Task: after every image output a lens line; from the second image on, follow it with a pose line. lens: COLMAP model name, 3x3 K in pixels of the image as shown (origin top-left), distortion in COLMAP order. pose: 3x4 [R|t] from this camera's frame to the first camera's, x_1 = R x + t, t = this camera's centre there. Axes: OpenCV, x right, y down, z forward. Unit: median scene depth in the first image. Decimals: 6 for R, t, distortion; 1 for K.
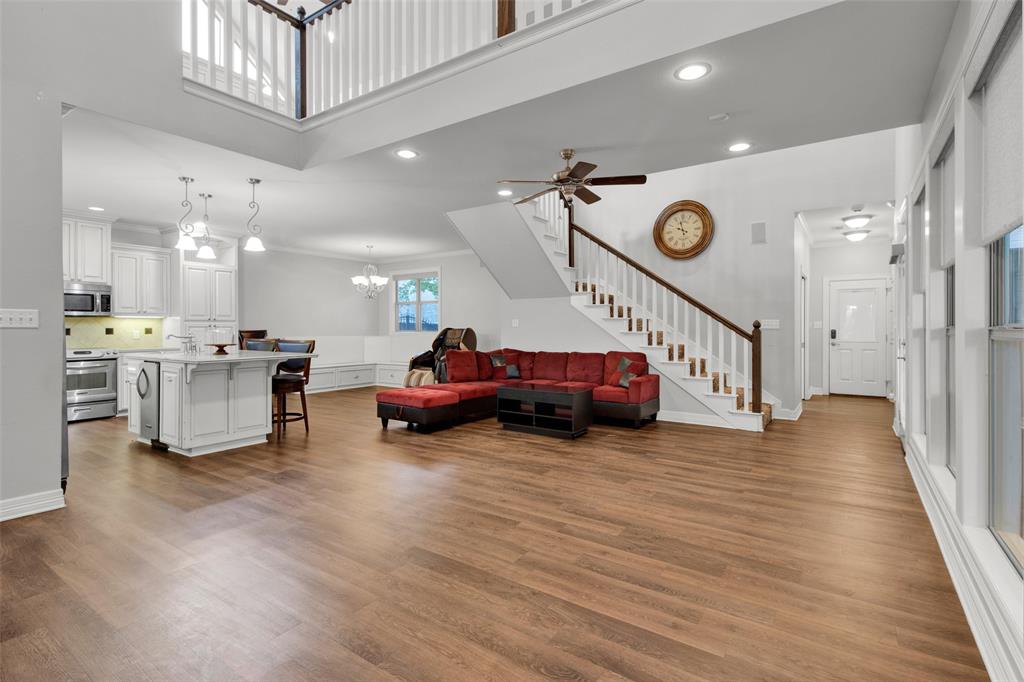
lens RADIAL K [[482.9, 0, 510.8], [0, 482.9, 327.6], [0, 0, 1]] dist [0.001252, -0.001159]
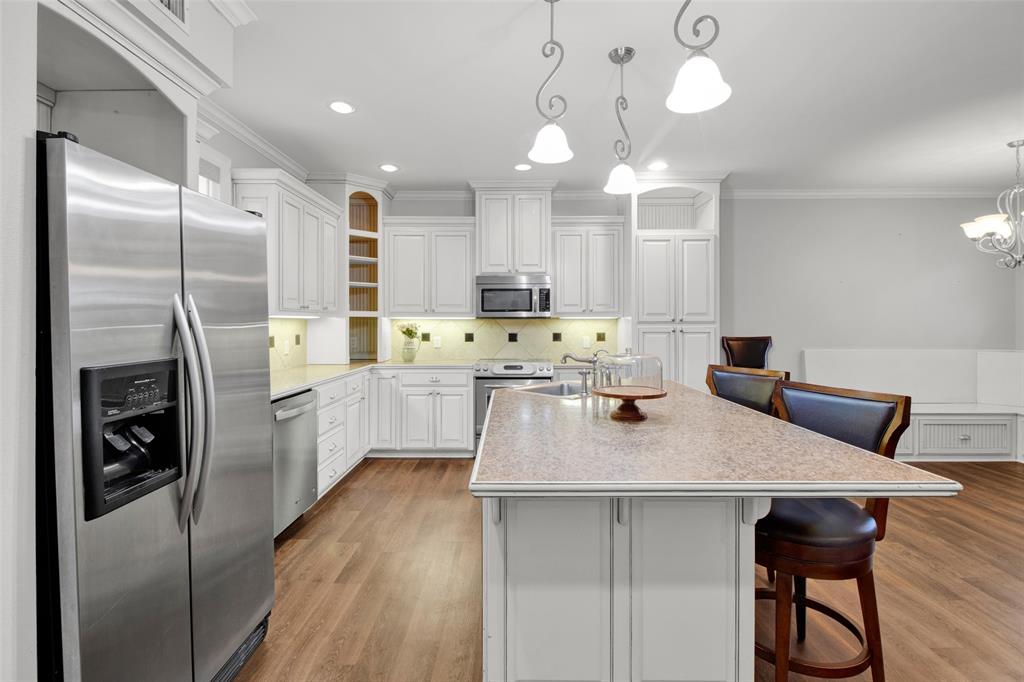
lens RADIAL K [[482.9, 0, 511.3], [0, 482.9, 328.9], [0, 0, 1]] dist [0.001252, -0.001159]
pose [[0.557776, 0.011418, -0.829913, -0.430667], [-0.001125, 0.999915, 0.013001, -0.026896], [0.829991, -0.006318, 0.557741, 0.916832]]
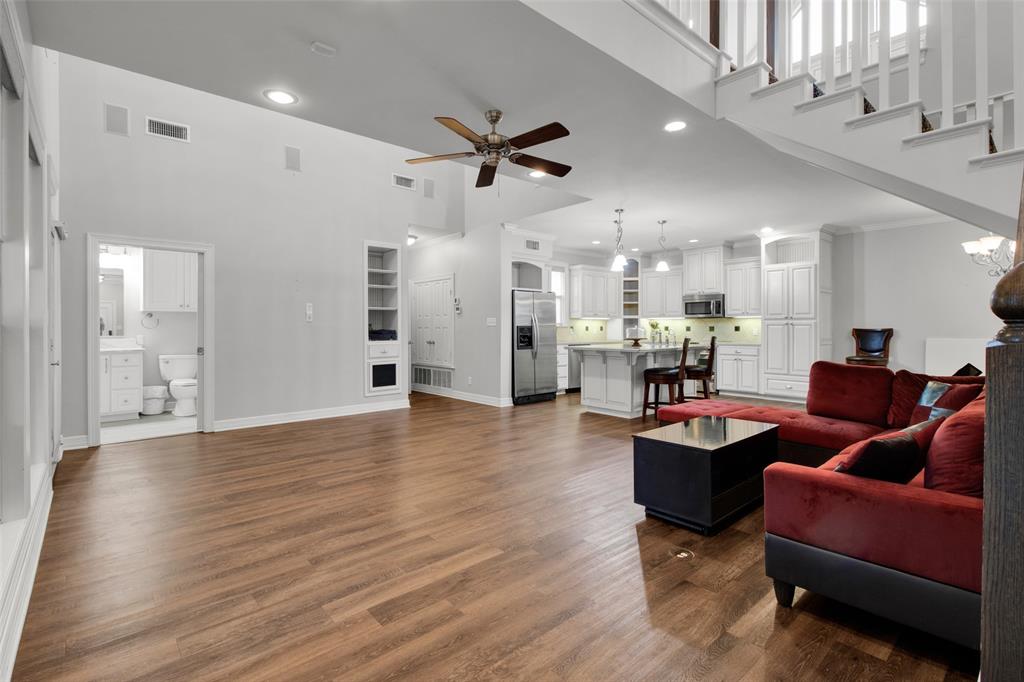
lens RADIAL K [[482.9, 0, 517.8], [0, 482.9, 332.5], [0, 0, 1]] dist [0.001252, -0.001159]
pose [[-0.230044, 0.012818, -0.973096, 0.963686], [0.000762, 0.999915, 0.012991, 0.001073], [0.973180, 0.002247, -0.230035, 1.286827]]
